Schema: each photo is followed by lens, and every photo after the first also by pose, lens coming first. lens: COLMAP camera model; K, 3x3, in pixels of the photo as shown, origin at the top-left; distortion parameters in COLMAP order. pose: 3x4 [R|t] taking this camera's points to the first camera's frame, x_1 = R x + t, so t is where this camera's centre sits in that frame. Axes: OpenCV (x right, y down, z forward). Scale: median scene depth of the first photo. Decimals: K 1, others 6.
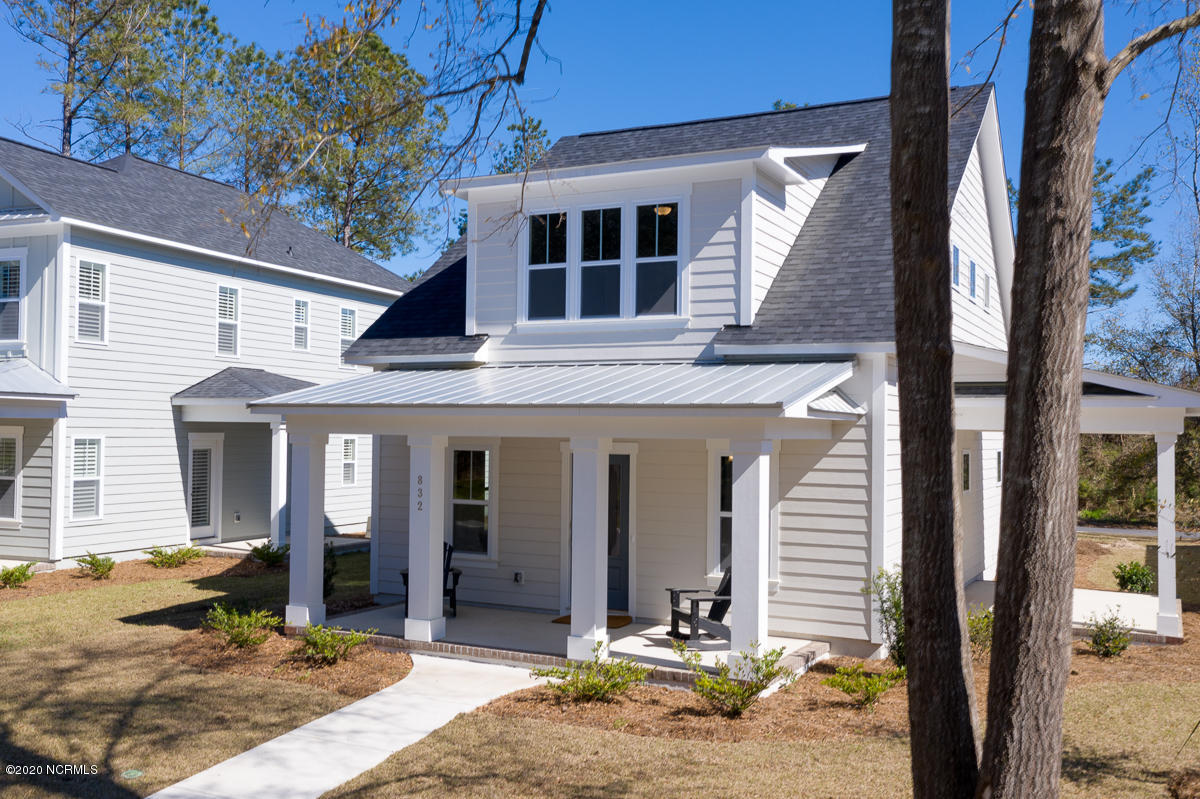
lens RADIAL K [[1116.8, 0, 593.5], [0, 1116.8, 405.0], [0, 0, 1]] dist [0.011836, 0.010558]
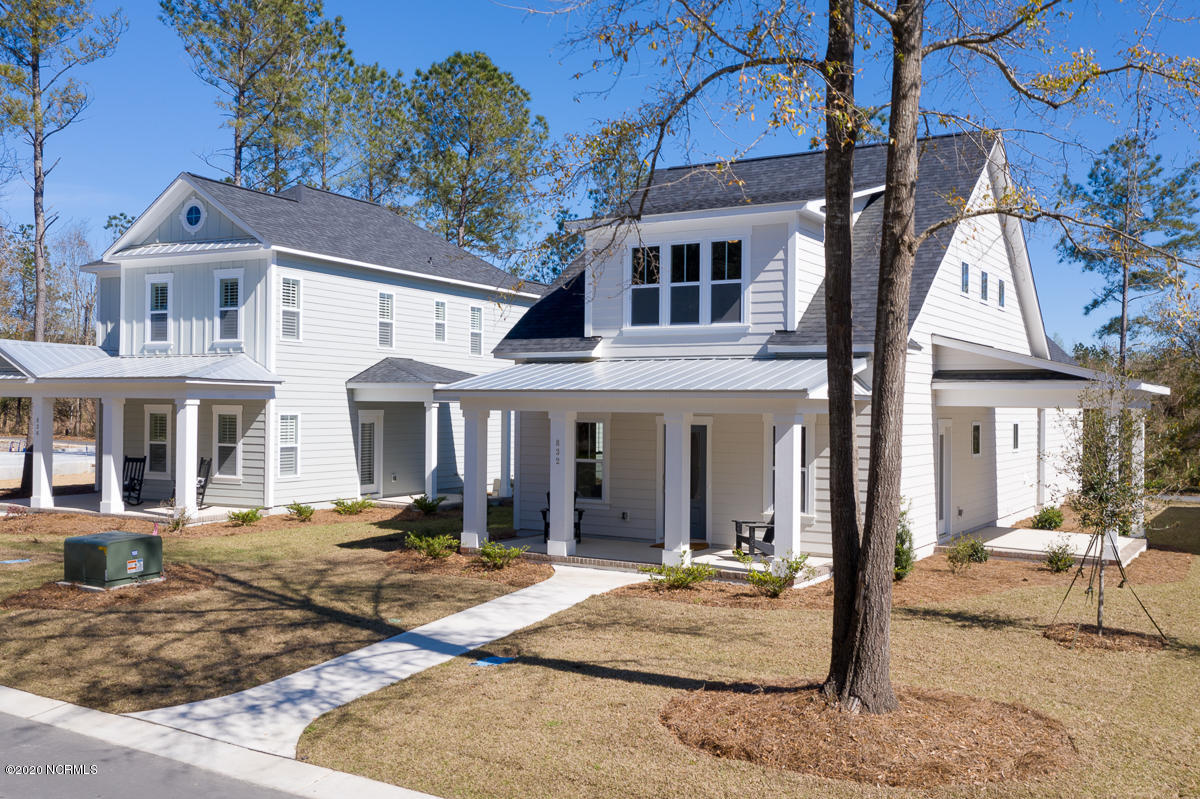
lens RADIAL K [[1116.8, 0, 593.5], [0, 1116.8, 405.0], [0, 0, 1]] dist [0.011836, 0.010558]
pose [[0.996930, -0.003068, -0.078242, 0.001284], [0.004712, 0.999772, 0.020839, -0.008863], [0.078160, -0.021144, 0.996717, -0.347949]]
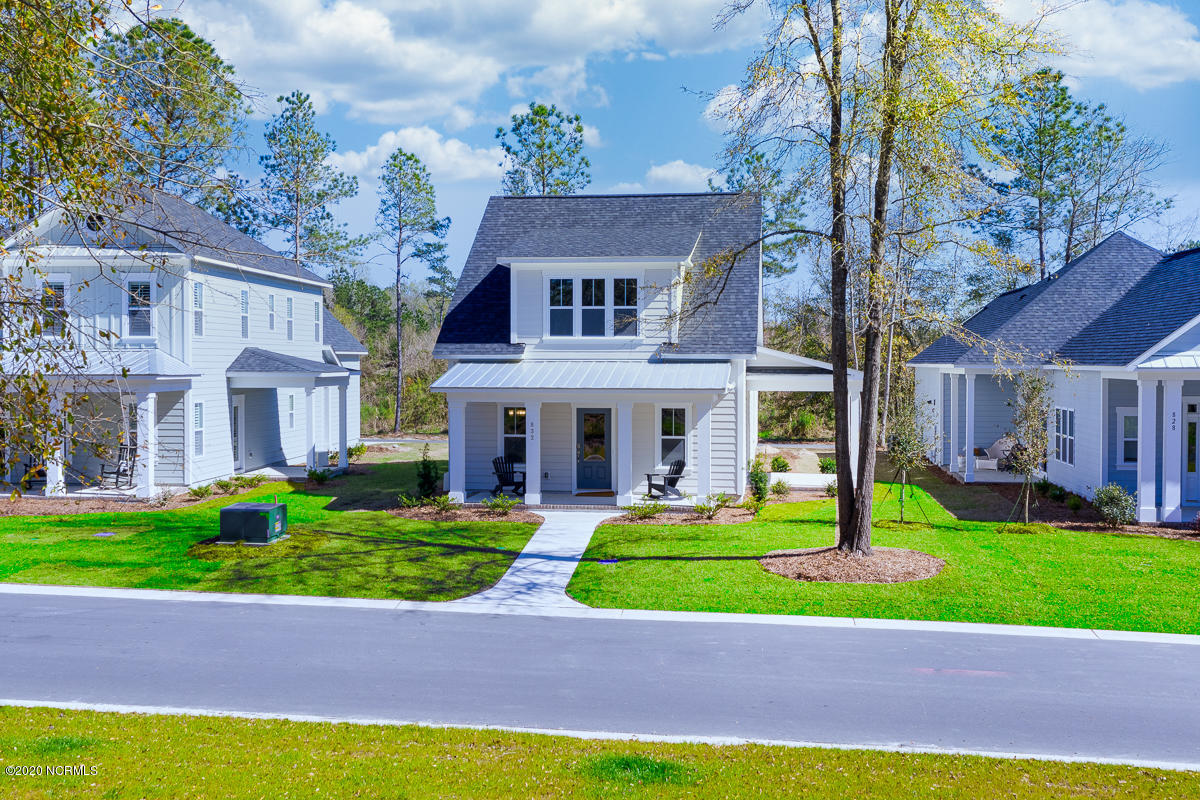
lens RADIAL K [[1254.9, 0, 618.4], [0, 1254.9, 399.3], [0, 0, 1]] dist [0.000092, 0.000160]
pose [[0.940069, -0.021997, 0.340275, -0.654110], [0.002237, 0.998293, 0.058356, -0.091964], [-0.340978, -0.054097, 0.938513, -0.977997]]
